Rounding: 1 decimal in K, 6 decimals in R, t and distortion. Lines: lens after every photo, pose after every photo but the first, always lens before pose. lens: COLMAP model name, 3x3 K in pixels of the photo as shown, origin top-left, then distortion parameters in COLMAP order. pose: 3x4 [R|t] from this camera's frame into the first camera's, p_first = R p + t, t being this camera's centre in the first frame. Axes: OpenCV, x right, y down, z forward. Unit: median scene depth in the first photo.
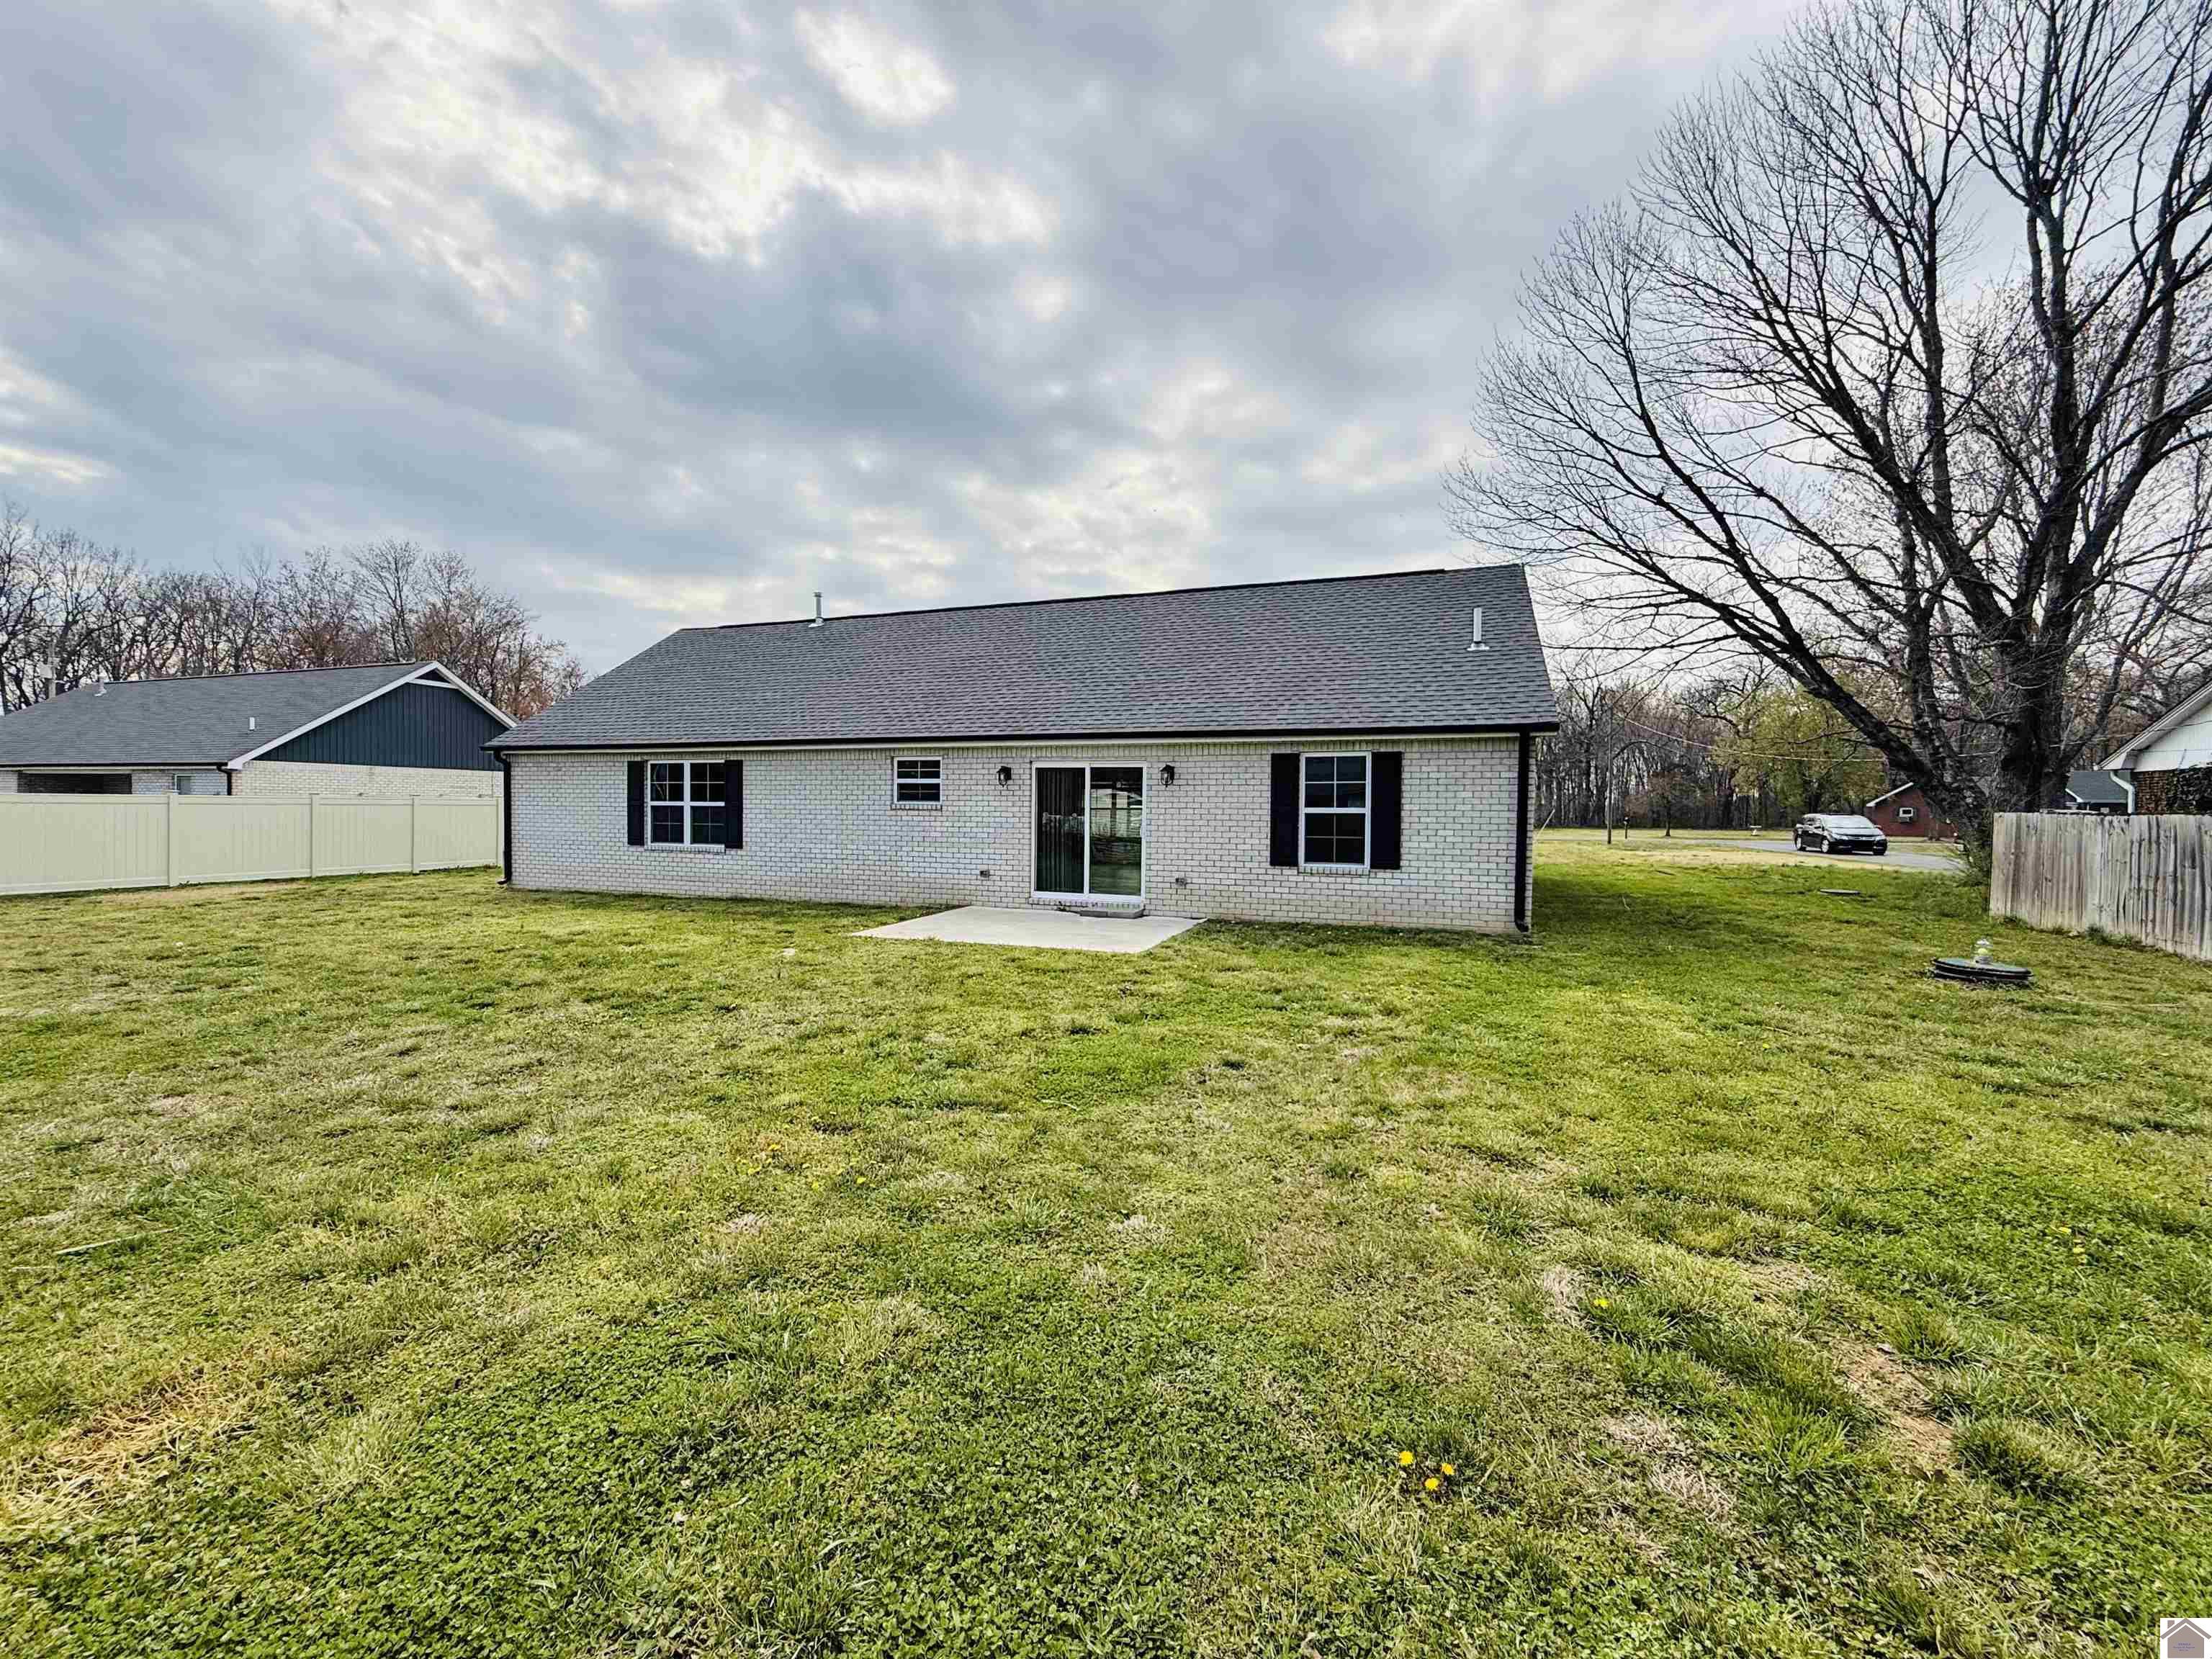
lens RADIAL K [[880.1, 0, 1106.0], [0, 880.1, 829.5], [0, 0, 1]] dist [-0.017675, 0.003423]
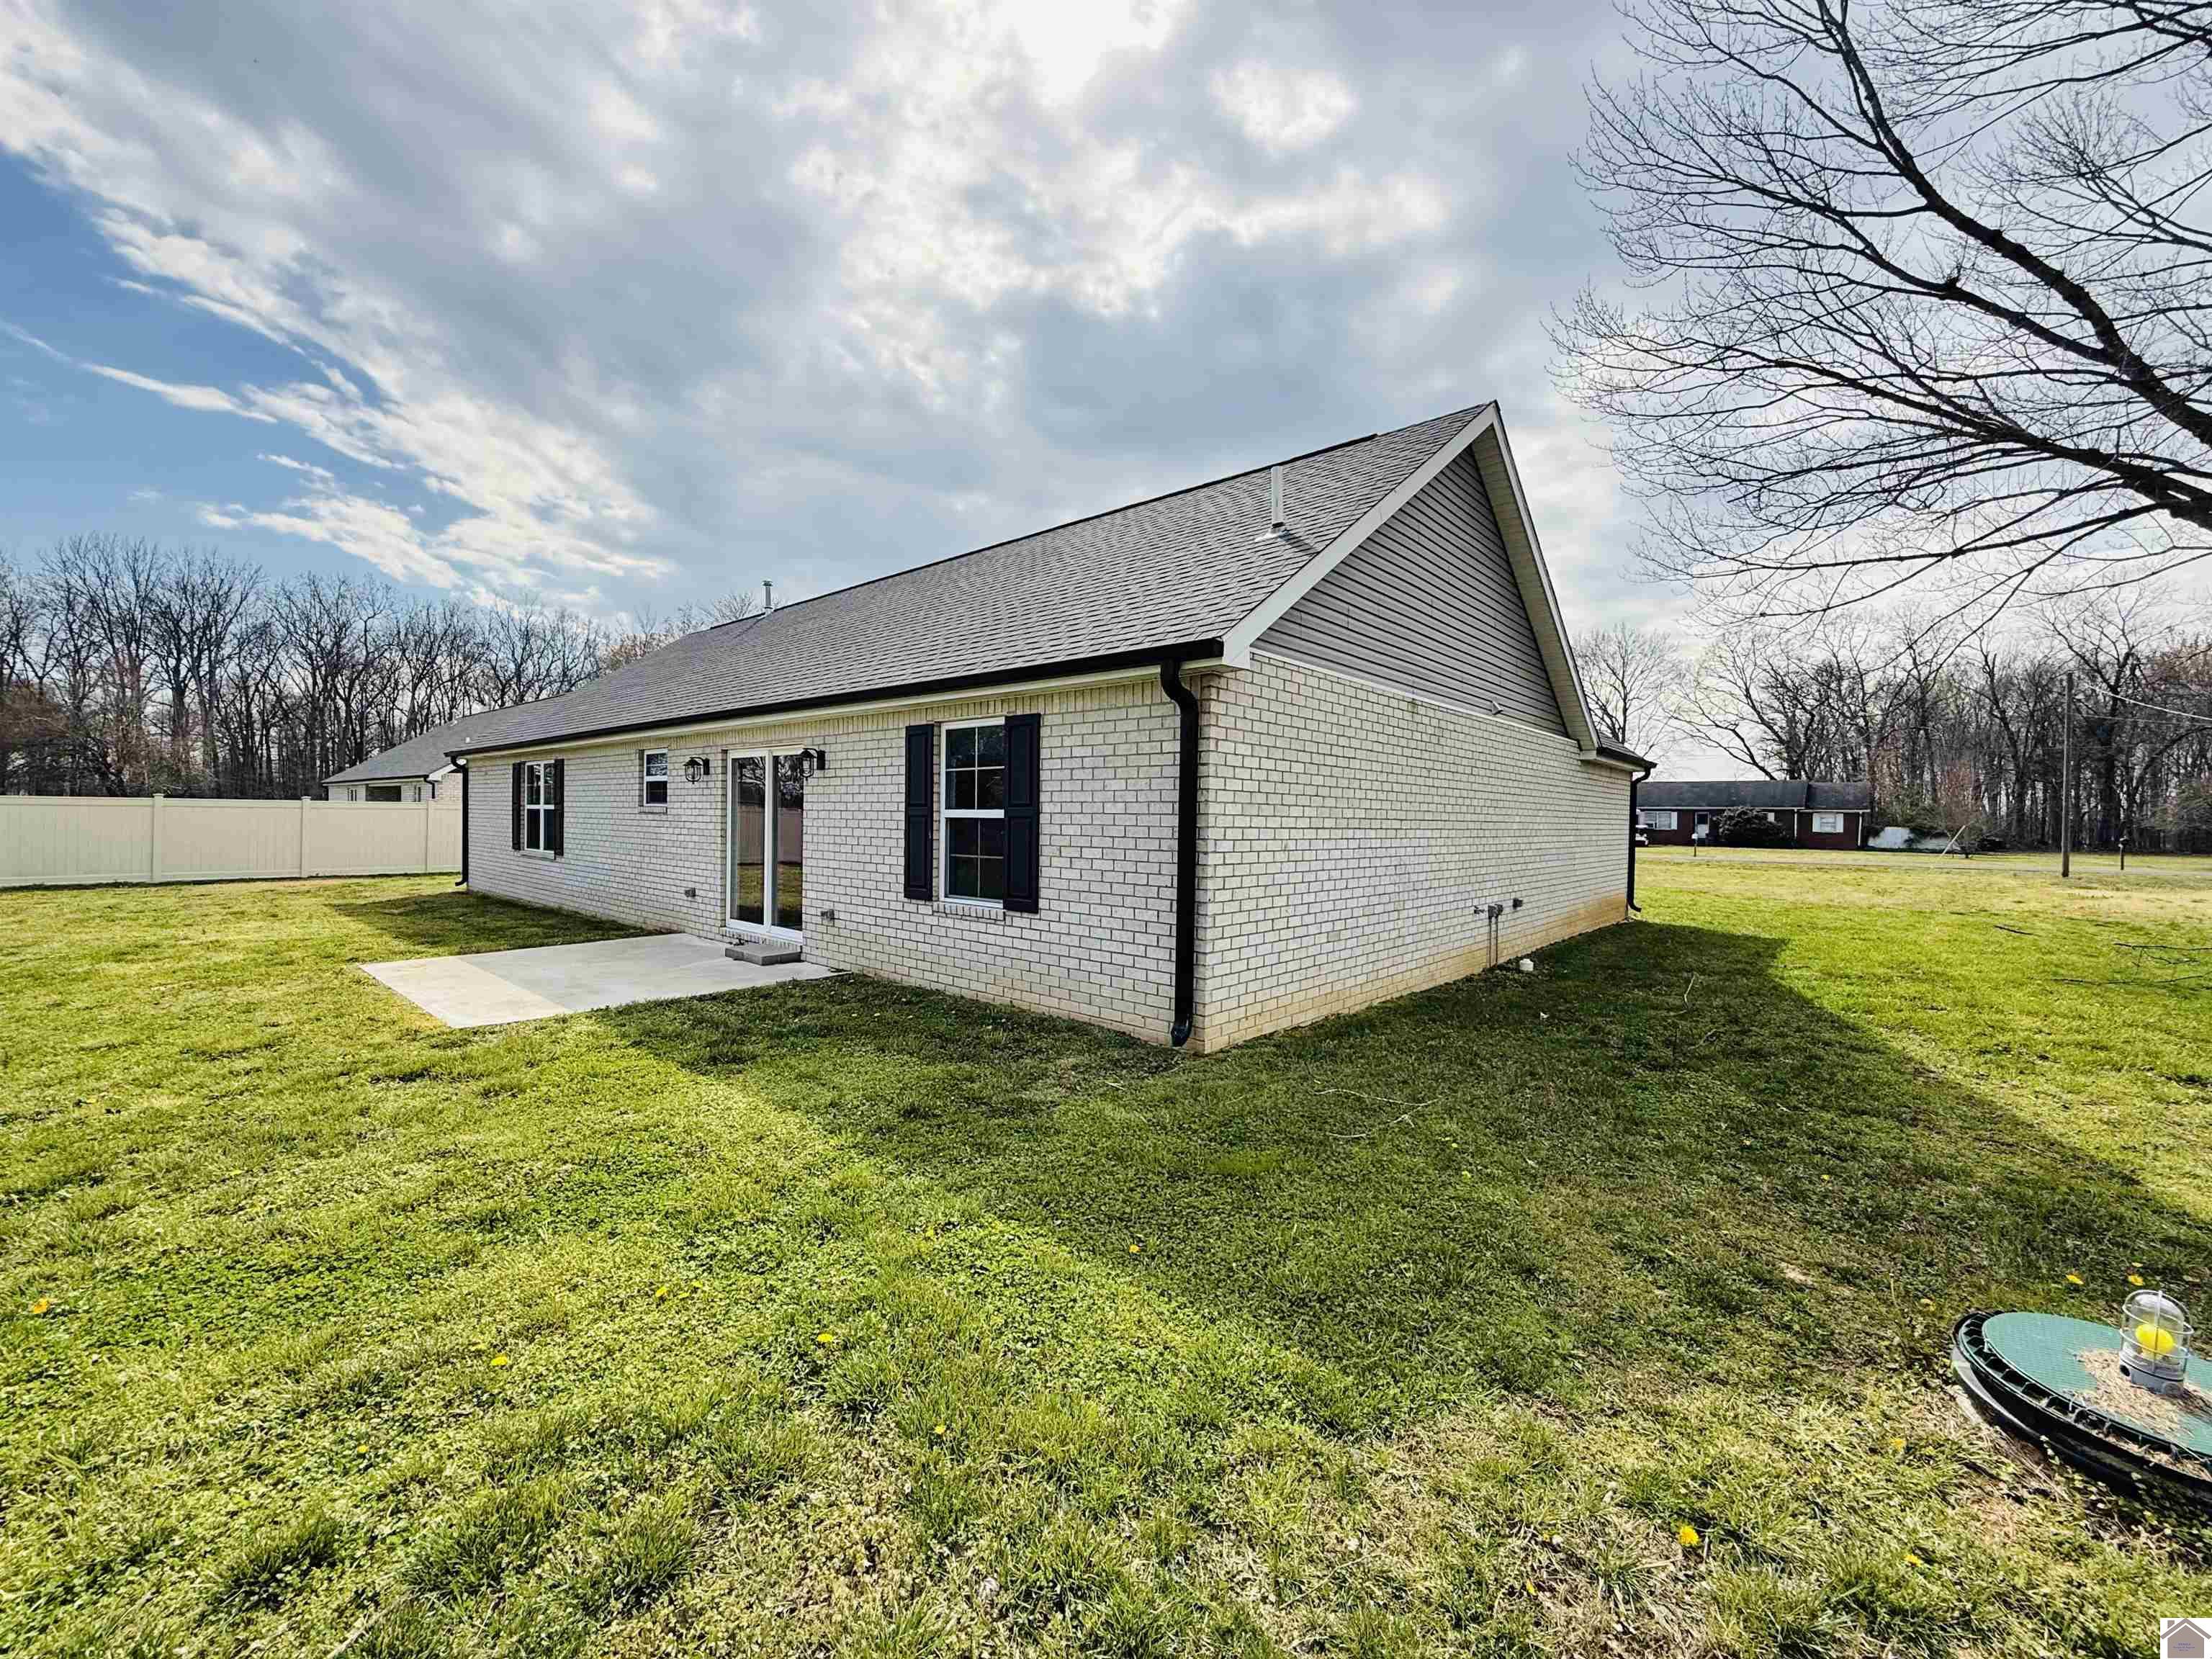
lens RADIAL K [[880.1, 0, 1106.0], [0, 880.1, 829.5], [0, 0, 1]] dist [-0.017675, 0.003423]
pose [[0.928075, 0.010026, -0.372258, 0.476085], [-0.014947, 0.999835, -0.010336, -0.004420], [0.372093, 0.015156, 0.928072, 0.375424]]
